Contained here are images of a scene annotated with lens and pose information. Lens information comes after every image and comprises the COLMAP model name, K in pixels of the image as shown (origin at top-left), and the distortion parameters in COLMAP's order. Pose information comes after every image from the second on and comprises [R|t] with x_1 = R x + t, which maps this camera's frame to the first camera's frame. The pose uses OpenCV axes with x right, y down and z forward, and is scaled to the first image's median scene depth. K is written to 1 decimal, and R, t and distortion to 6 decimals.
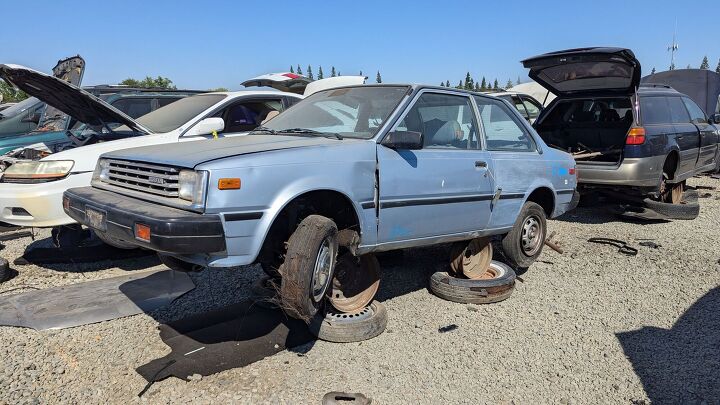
lens RADIAL K [[518.0, 0, 361.6], [0, 518.0, 204.0], [0, 0, 1]] dist [0.055300, -0.051263]
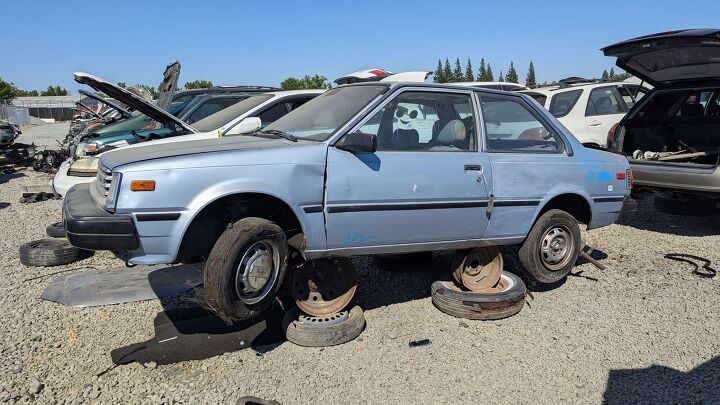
lens RADIAL K [[518.0, 0, 368.9], [0, 518.0, 198.6], [0, 0, 1]] dist [0.055300, -0.051263]
pose [[0.964153, 0.033280, -0.263251, 0.306988], [-0.032646, 0.999444, 0.006784, -0.022791], [0.263330, 0.002053, 0.964704, 0.071658]]
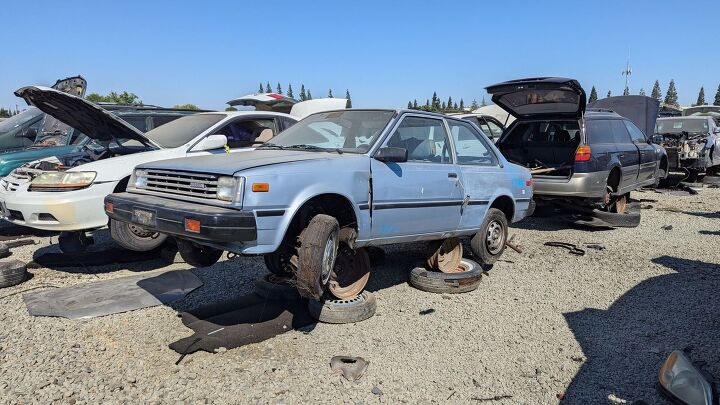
lens RADIAL K [[518.0, 0, 363.8], [0, 518.0, 198.3], [0, 0, 1]] dist [0.055300, -0.051263]
pose [[0.997949, 0.000668, 0.064004, -0.055094], [0.002112, 0.999058, -0.043351, 0.029212], [-0.063973, 0.043397, 0.997008, -0.190041]]
